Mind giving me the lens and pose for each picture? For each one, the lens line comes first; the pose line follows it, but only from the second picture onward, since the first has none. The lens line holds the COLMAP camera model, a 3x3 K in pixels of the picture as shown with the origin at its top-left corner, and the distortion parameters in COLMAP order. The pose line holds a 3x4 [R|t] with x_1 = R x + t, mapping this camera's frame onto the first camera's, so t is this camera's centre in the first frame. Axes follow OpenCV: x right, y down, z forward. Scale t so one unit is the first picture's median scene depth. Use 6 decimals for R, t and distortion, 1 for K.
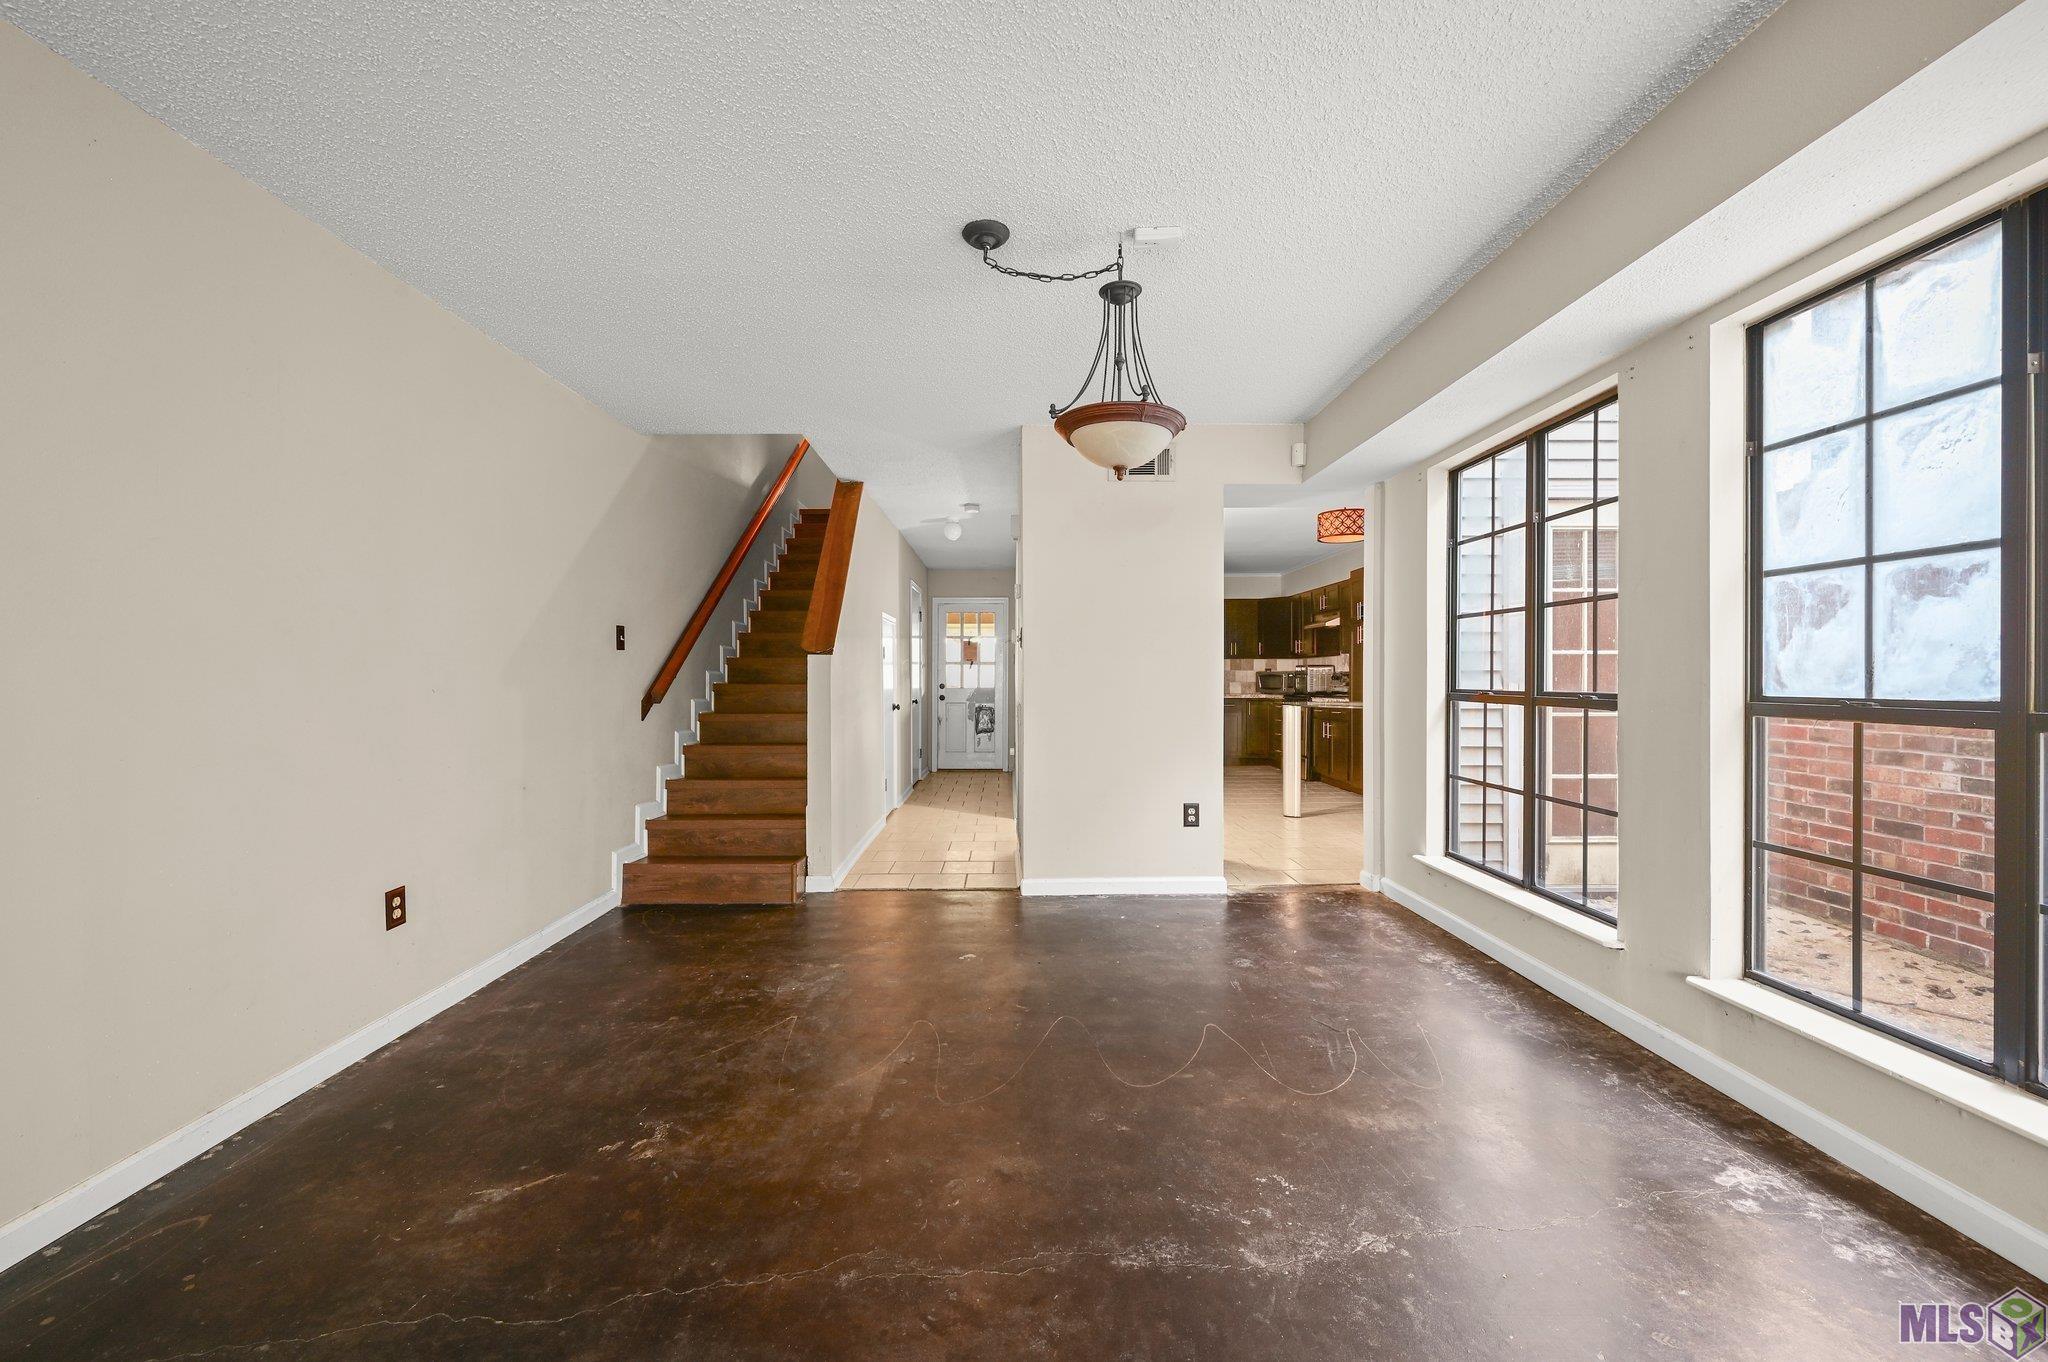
lens RADIAL K [[812.6, 0, 1000.8], [0, 812.6, 669.1], [0, 0, 1]] dist [0.014813, 0.000074]
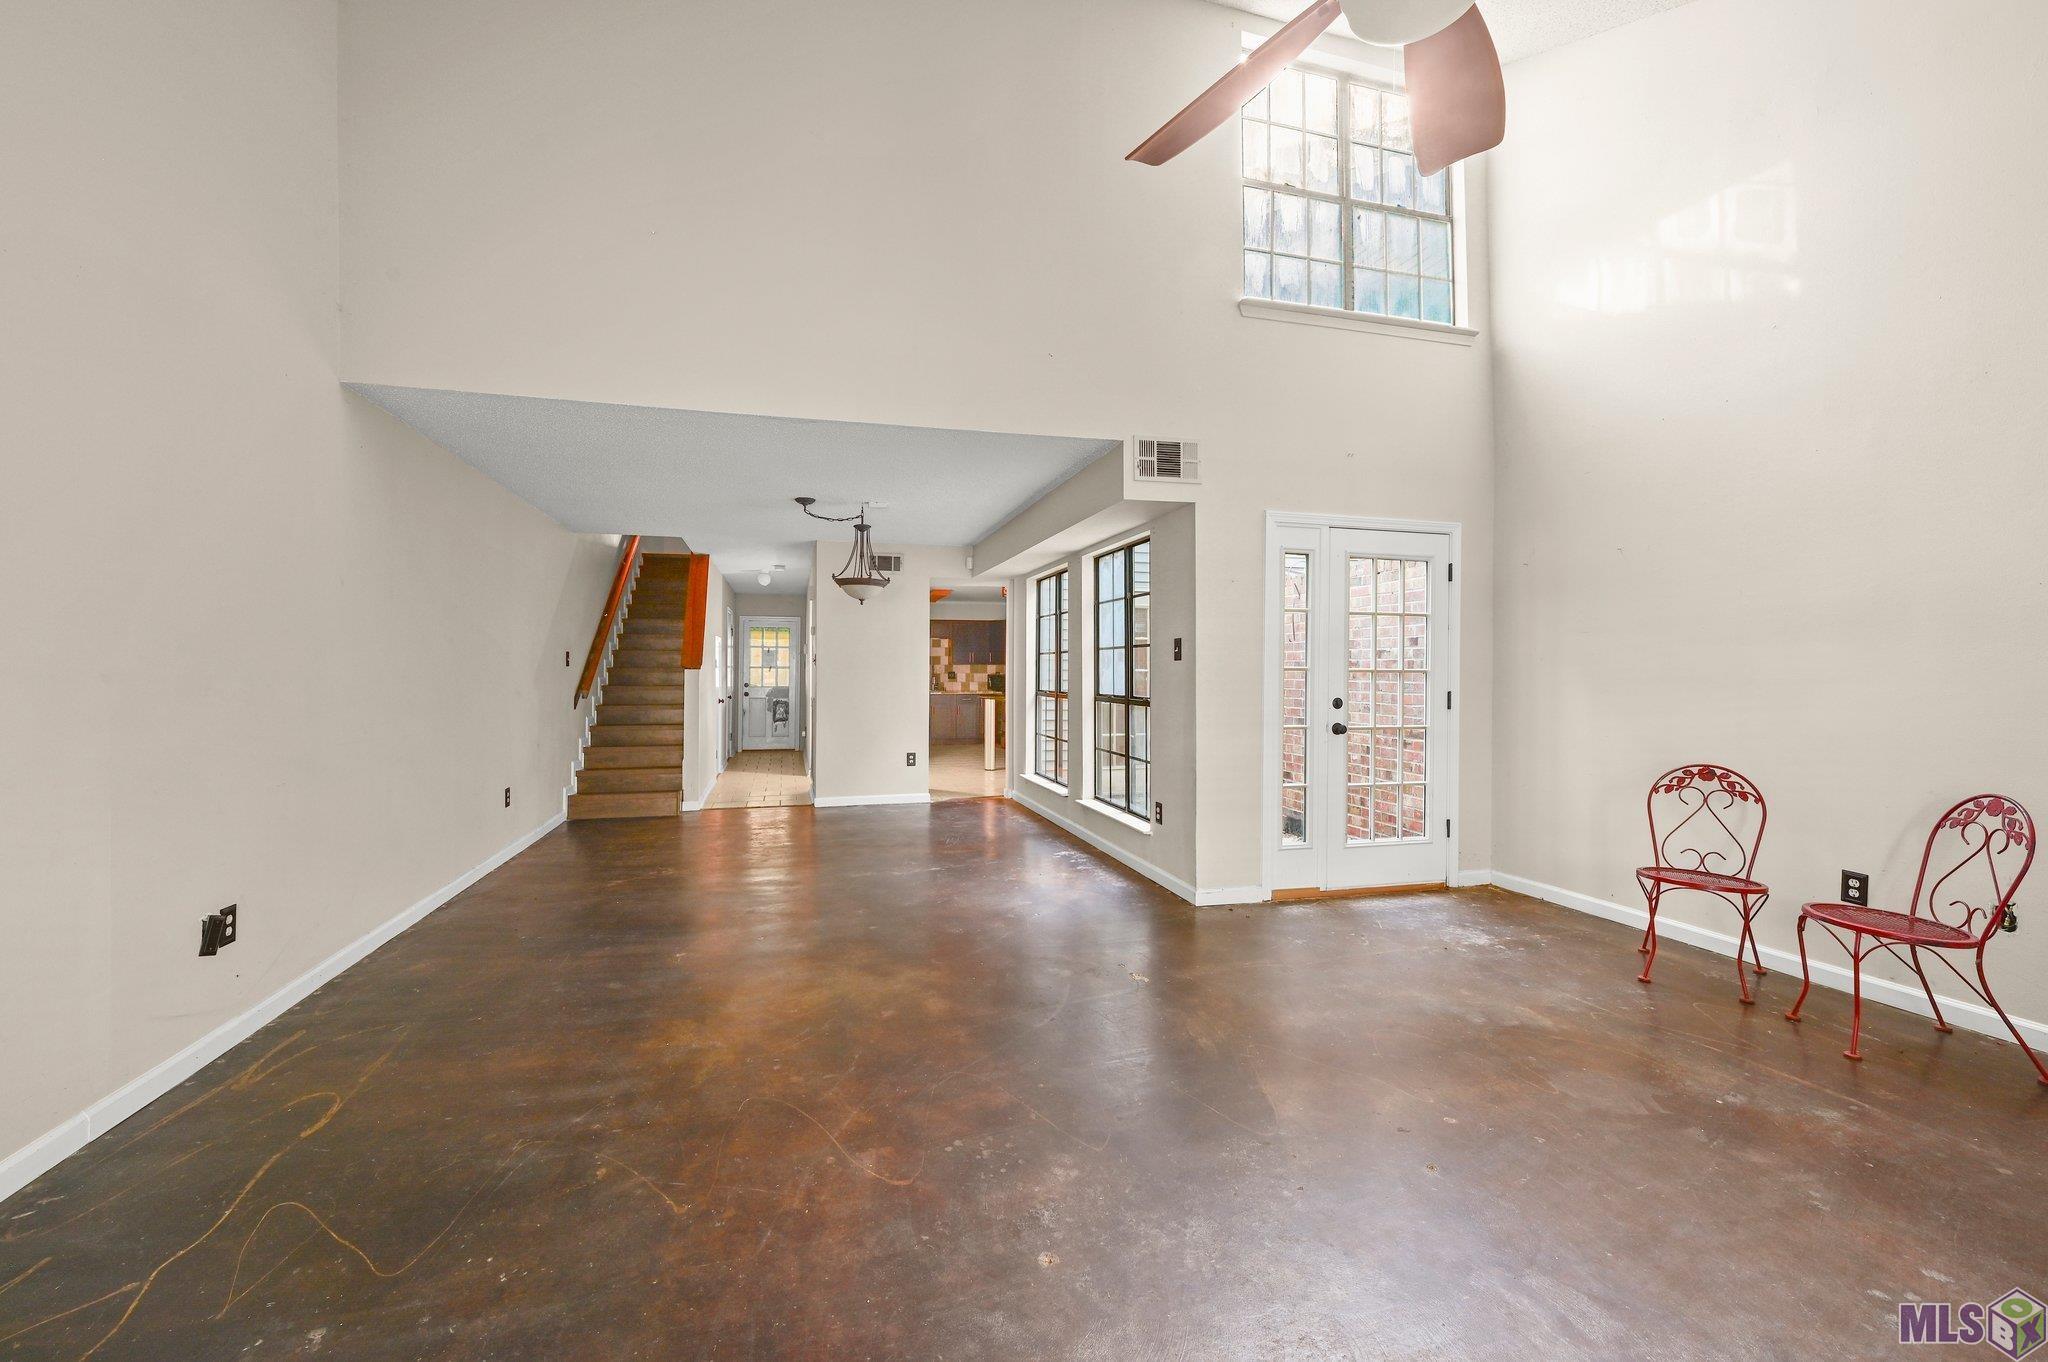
lens RADIAL K [[812.6, 0, 1000.8], [0, 812.6, 669.1], [0, 0, 1]] dist [0.014813, 0.000074]
pose [[0.965345, 0.006459, 0.260897, -0.039655], [-0.007876, 0.999959, 0.004388, -0.025572], [-0.260858, -0.006291, 0.965357, -0.678402]]
